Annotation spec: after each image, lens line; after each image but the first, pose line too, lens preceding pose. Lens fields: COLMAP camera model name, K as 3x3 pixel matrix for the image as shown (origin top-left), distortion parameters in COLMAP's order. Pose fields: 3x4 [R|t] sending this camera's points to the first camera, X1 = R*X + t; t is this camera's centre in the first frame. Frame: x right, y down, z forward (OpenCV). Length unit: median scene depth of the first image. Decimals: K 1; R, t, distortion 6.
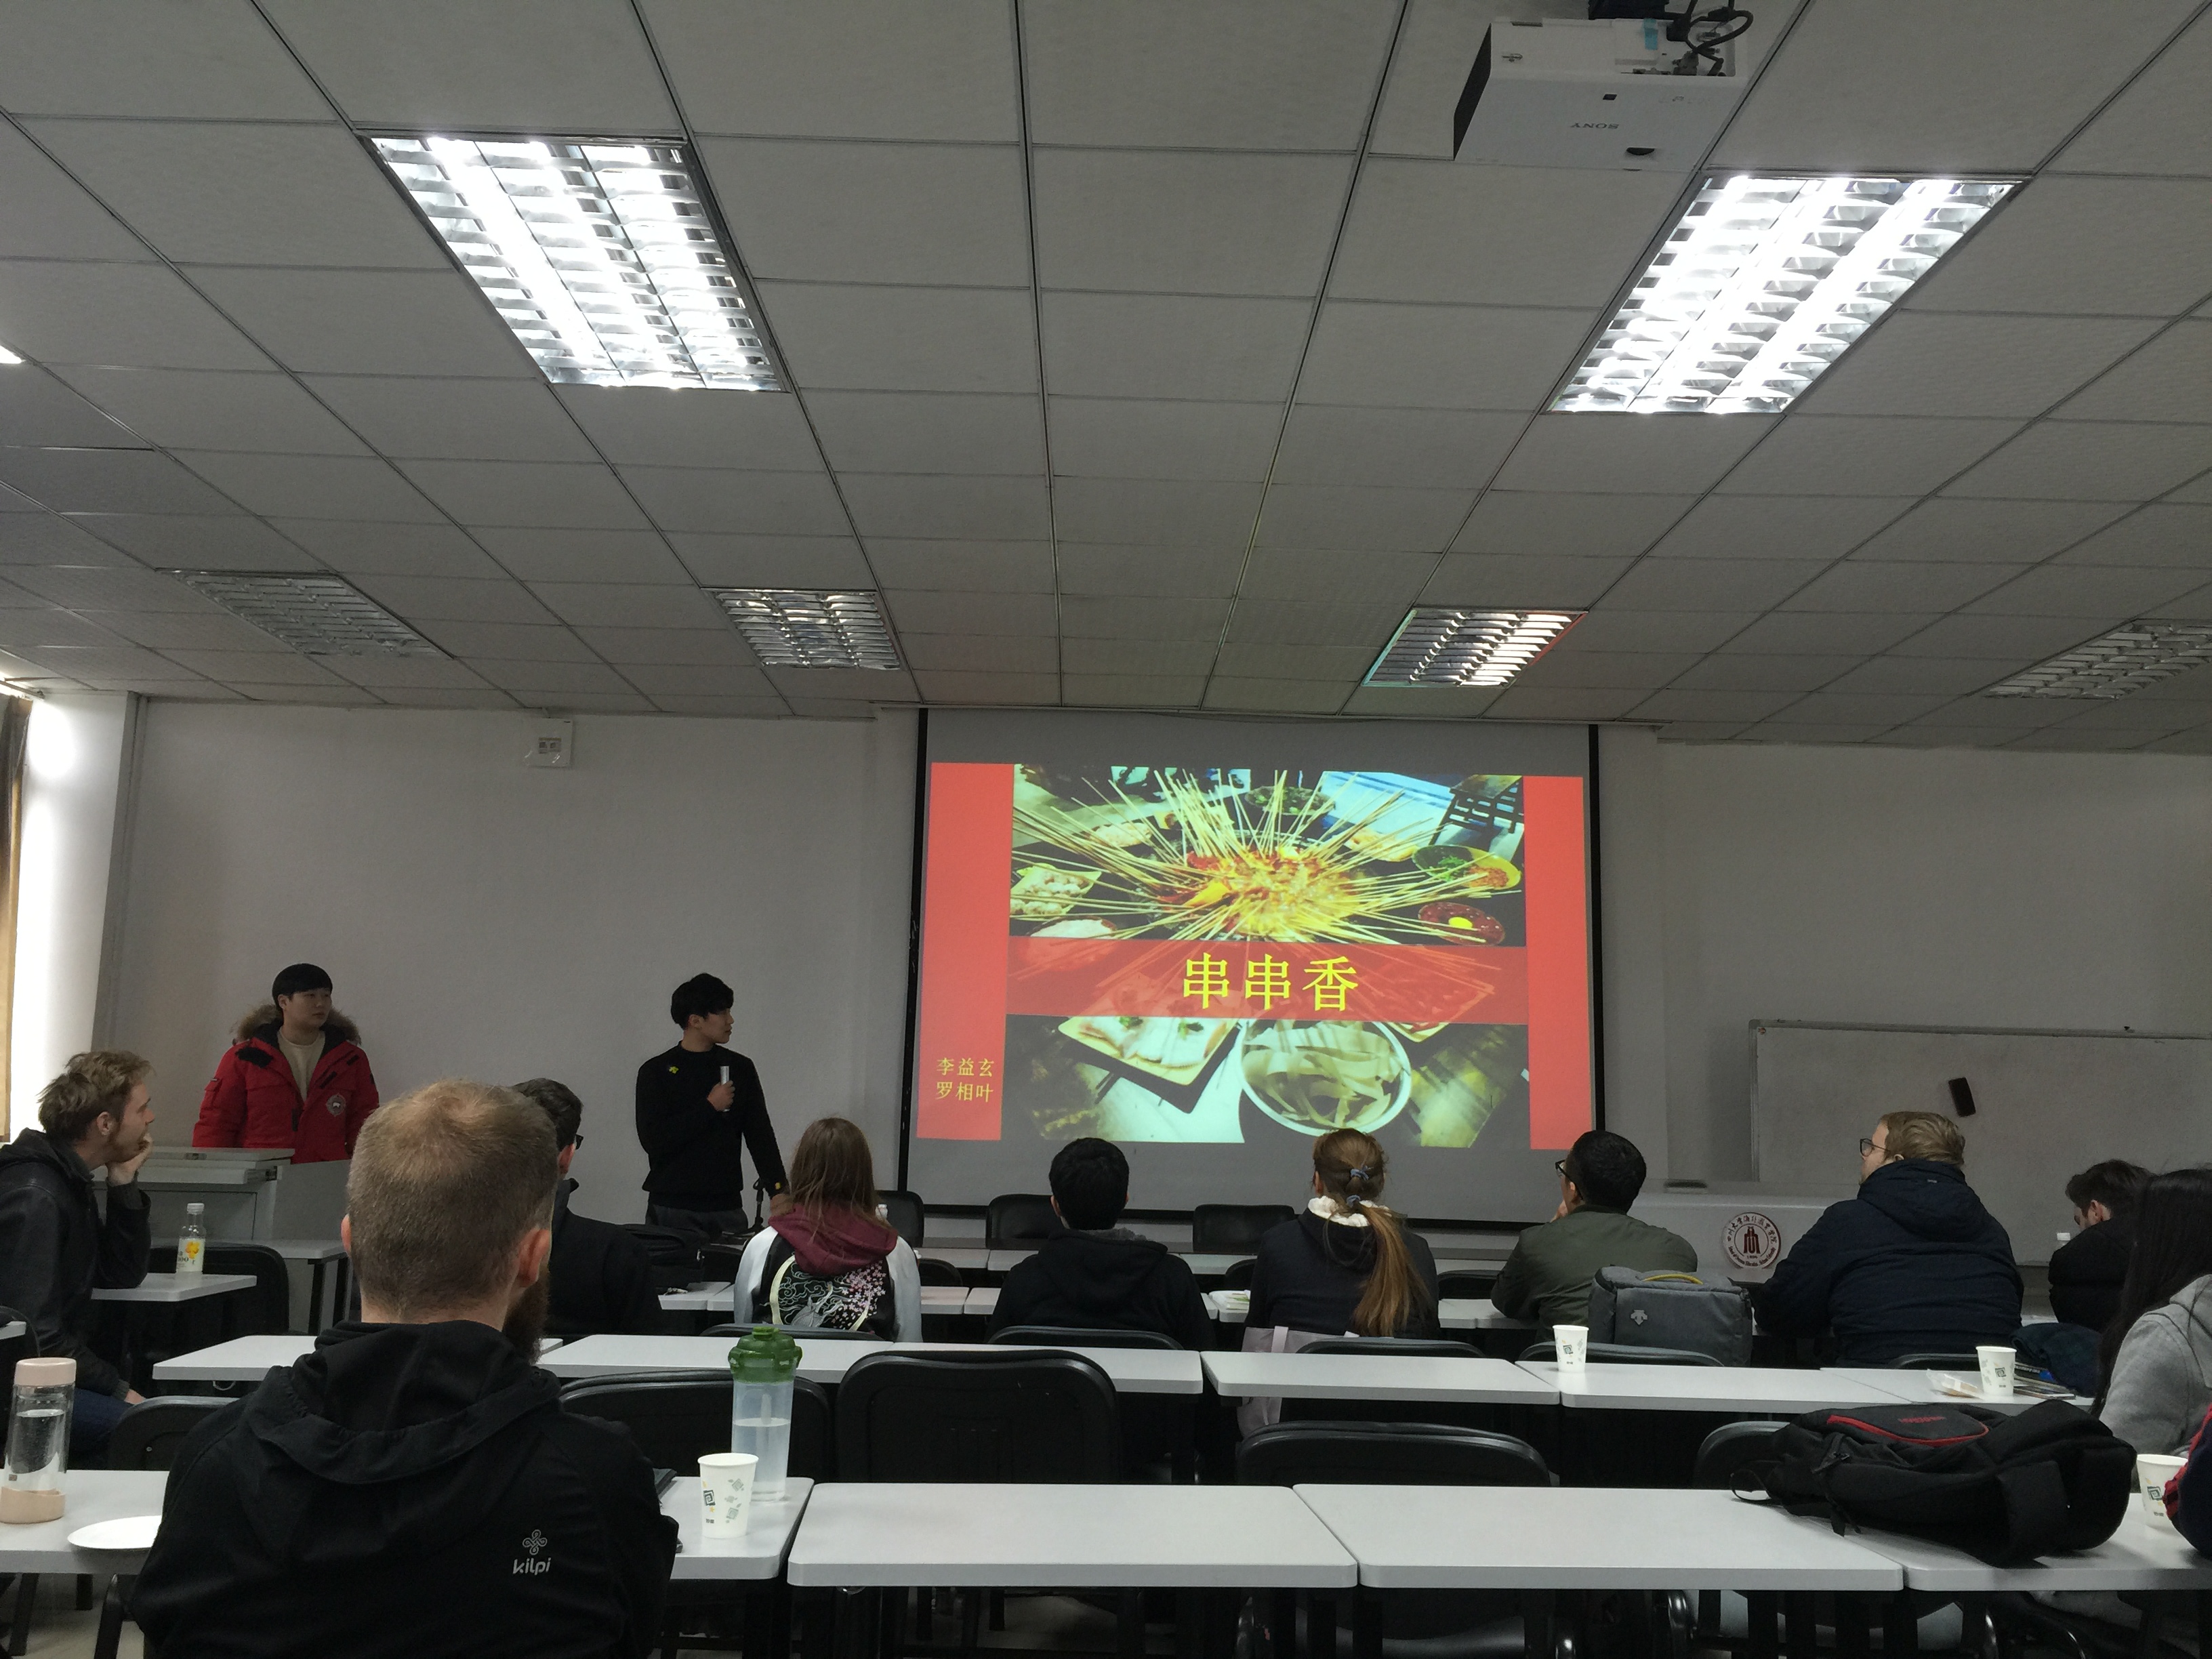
lens RADIAL K [[1889.8, 0, 1121.1], [0, 1889.8, 815.0], [0, 0, 1]] dist [0.085103, -0.116862]
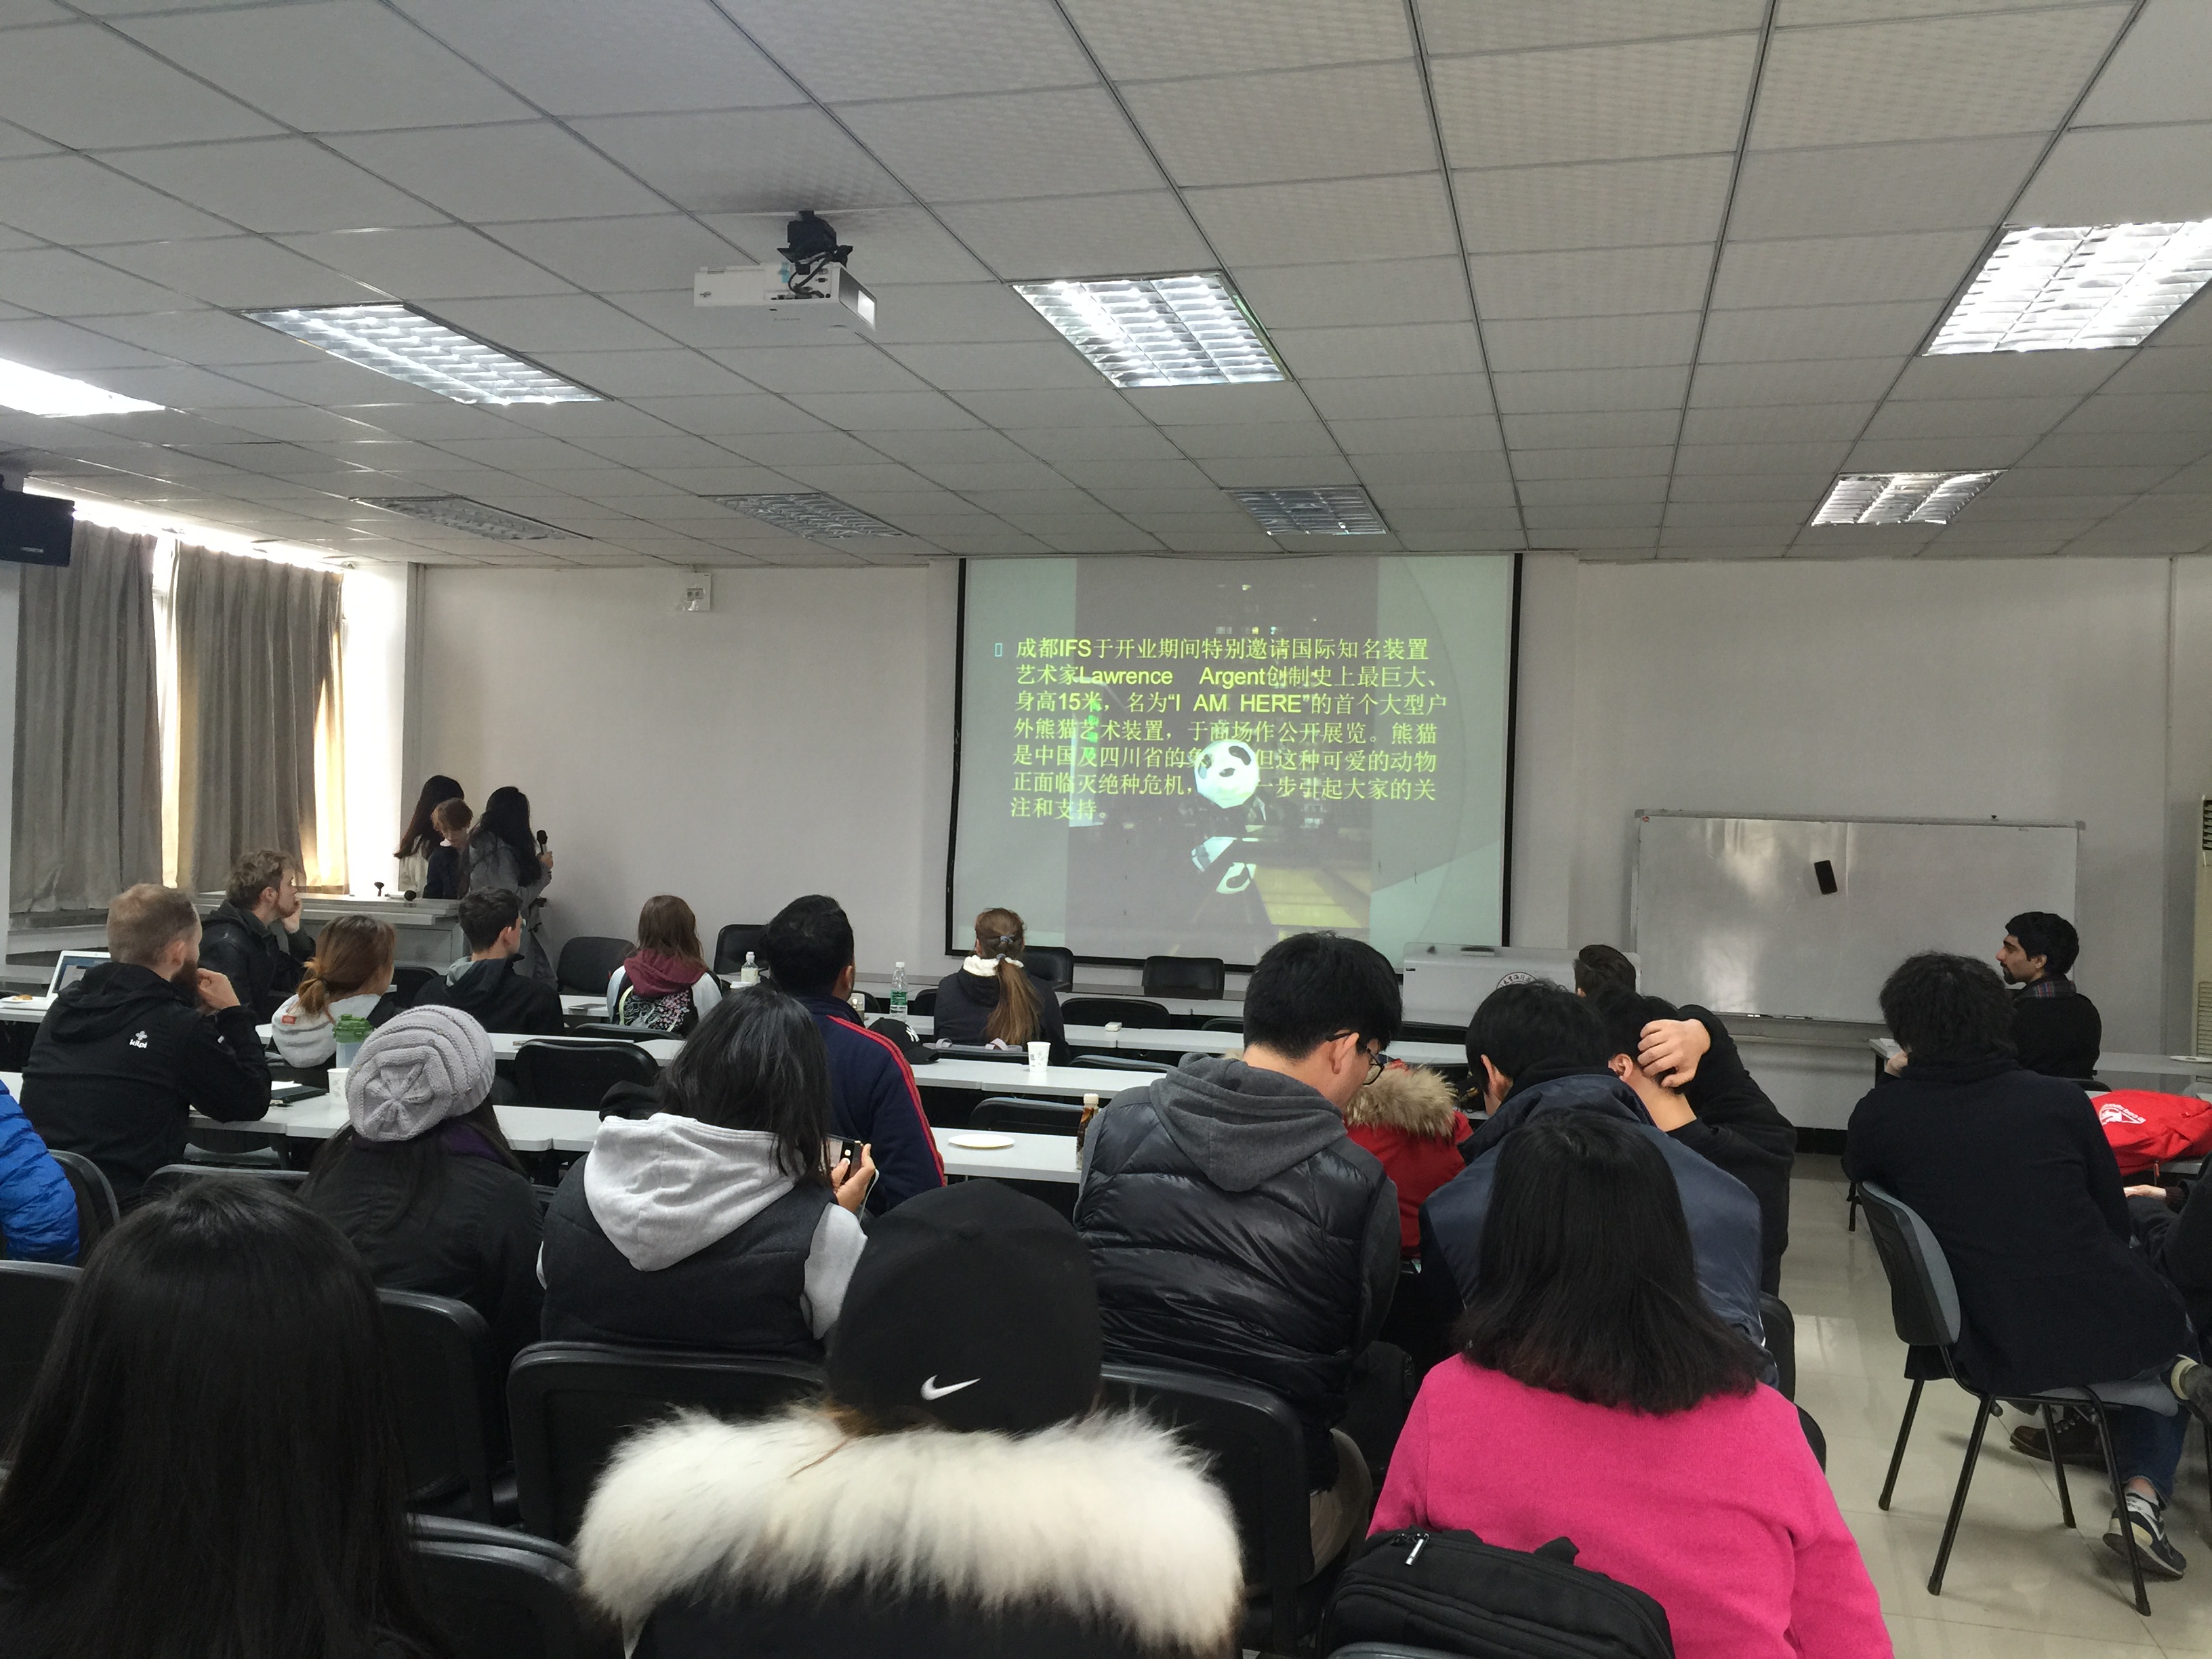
lens RADIAL K [[1889.8, 0, 1103.5], [0, 1889.8, 817.9], [0, 0, 1]] dist [0.085103, -0.116862]
pose [[0.963317, 0.005255, -0.268314, 0.328400], [0.031598, 0.990633, 0.132849, -0.050787], [0.266499, -0.136454, 0.954127, -0.186253]]
